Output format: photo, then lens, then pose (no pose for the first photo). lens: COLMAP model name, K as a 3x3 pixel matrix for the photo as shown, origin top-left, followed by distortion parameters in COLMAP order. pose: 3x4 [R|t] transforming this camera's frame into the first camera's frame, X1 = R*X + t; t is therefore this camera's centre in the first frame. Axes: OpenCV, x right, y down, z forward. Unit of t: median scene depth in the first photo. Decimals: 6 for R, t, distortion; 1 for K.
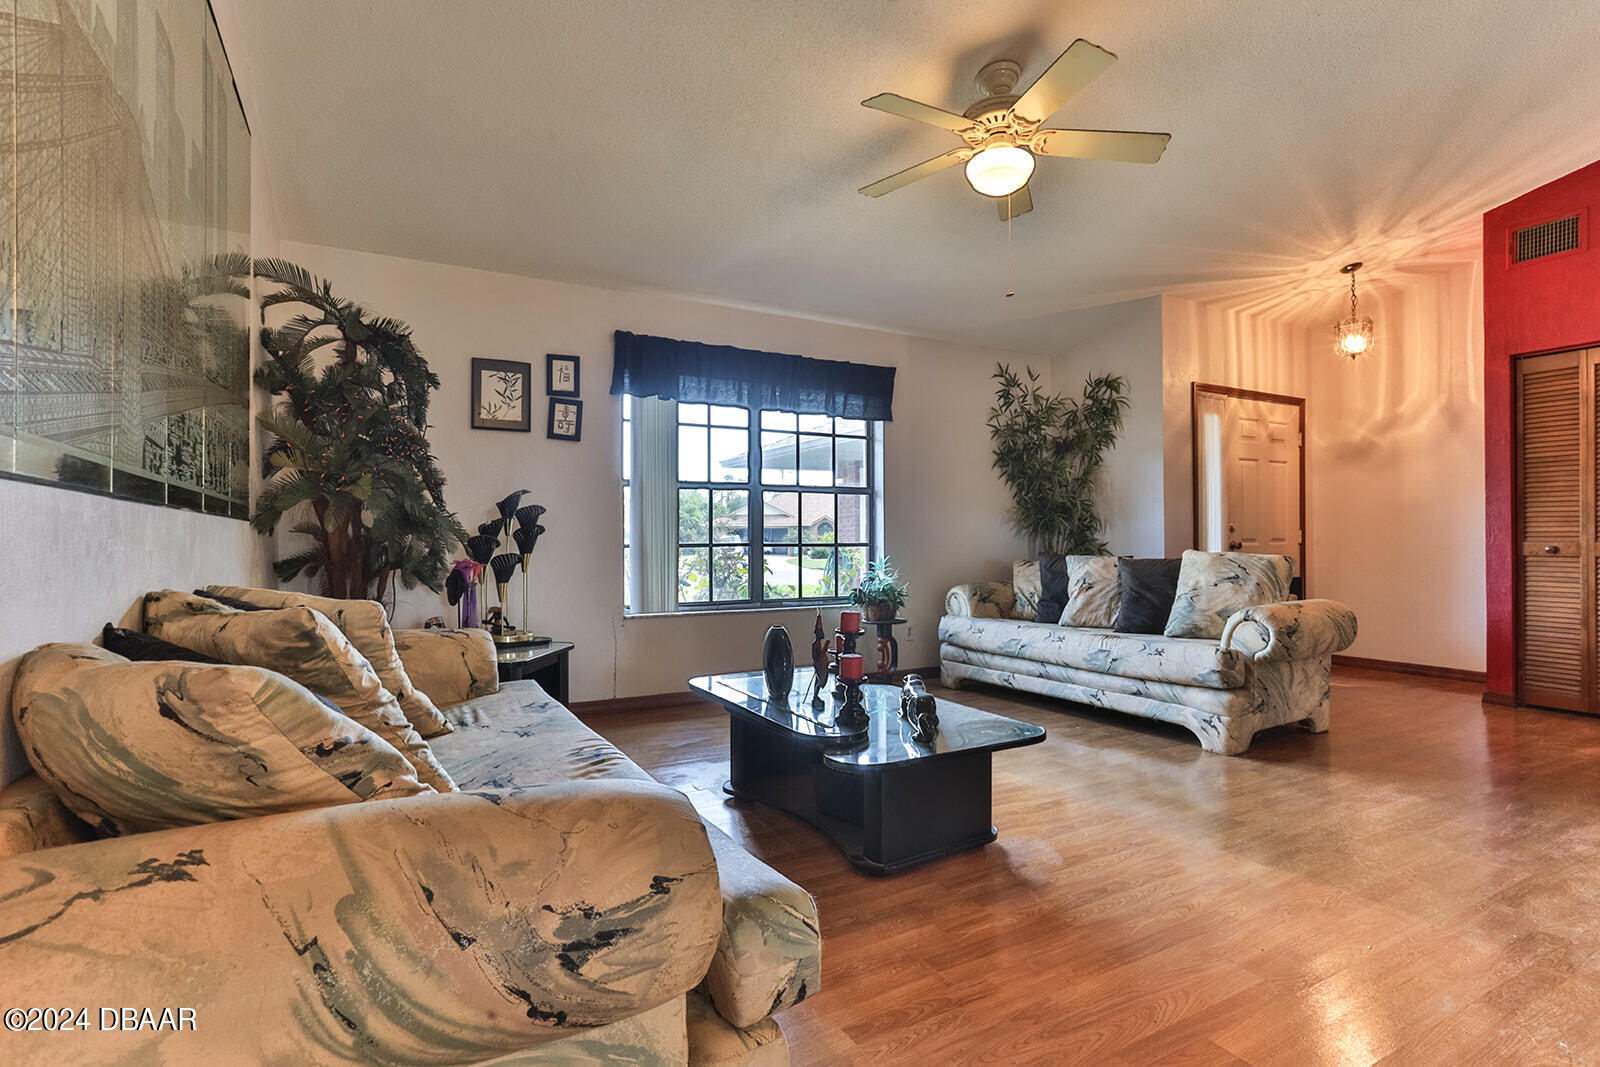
lens RADIAL K [[784.8, 0, 851.5], [0, 784.8, 542.8], [0, 0, 1]] dist [-0.009179, 0.010290]
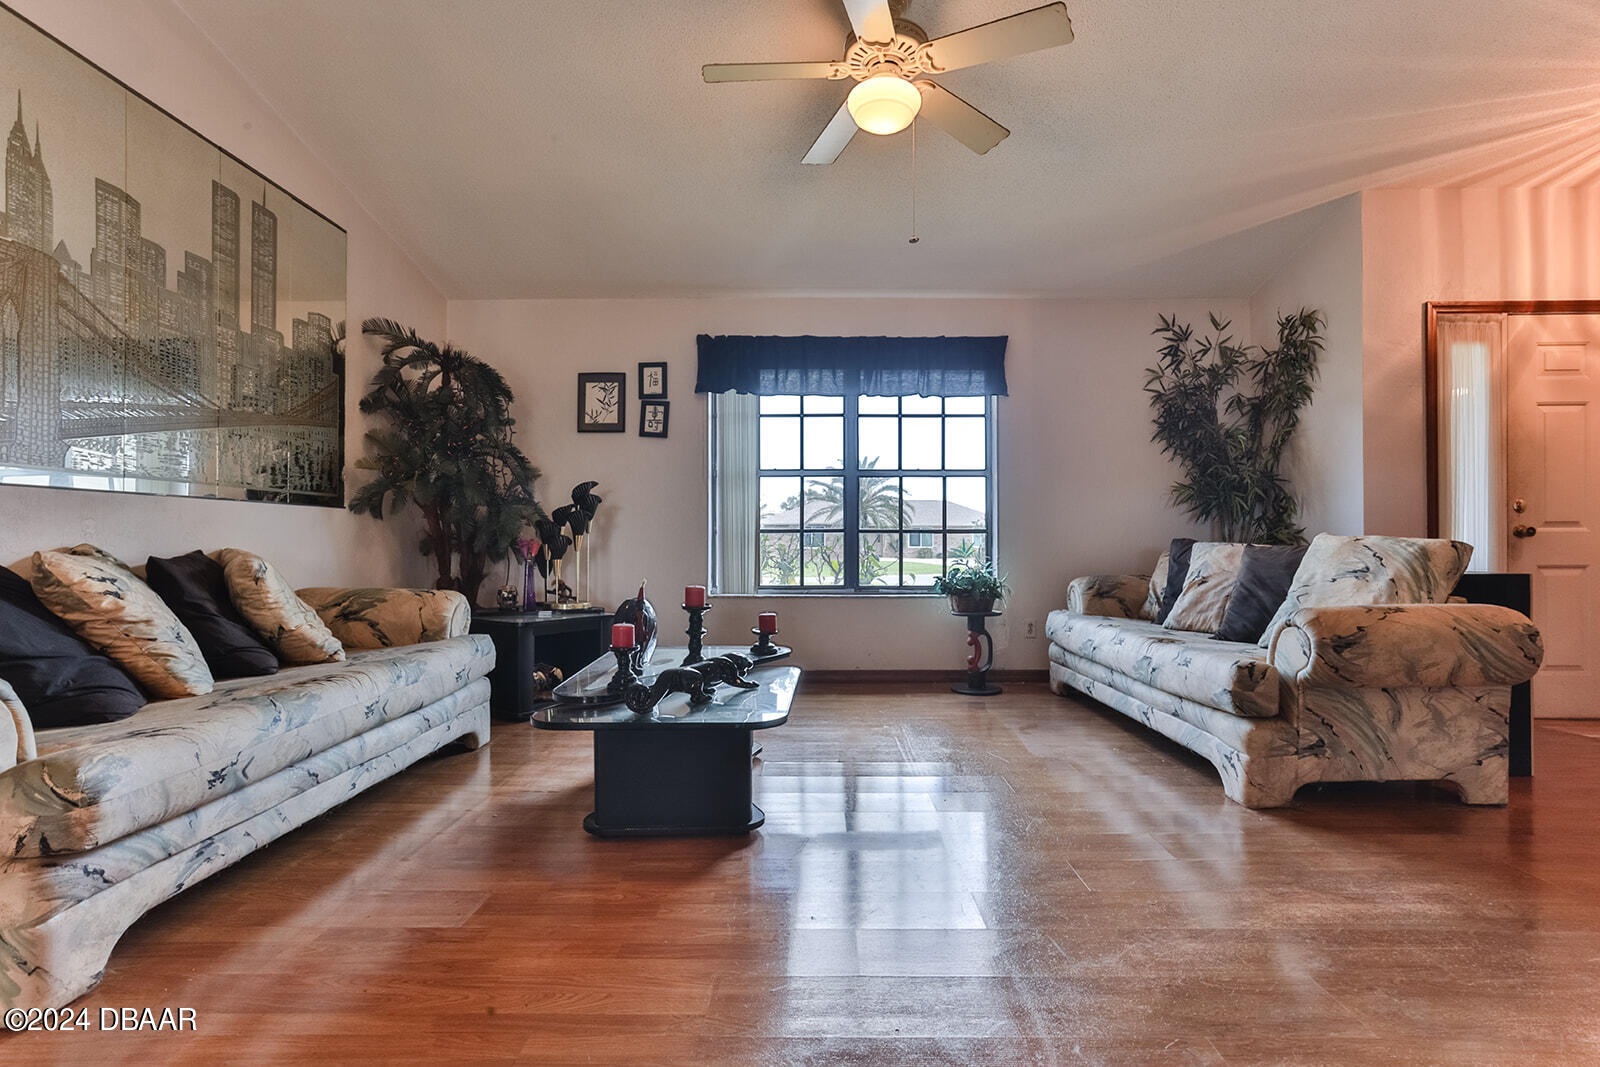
lens RADIAL K [[784.8, 0, 791.7], [0, 784.8, 538.5], [0, 0, 1]] dist [-0.009179, 0.010290]
pose [[0.864391, 0.002210, -0.502815, 0.350474], [-0.003308, 0.999994, -0.001291, 0.015605], [0.502809, 0.002779, 0.864393, 0.107089]]
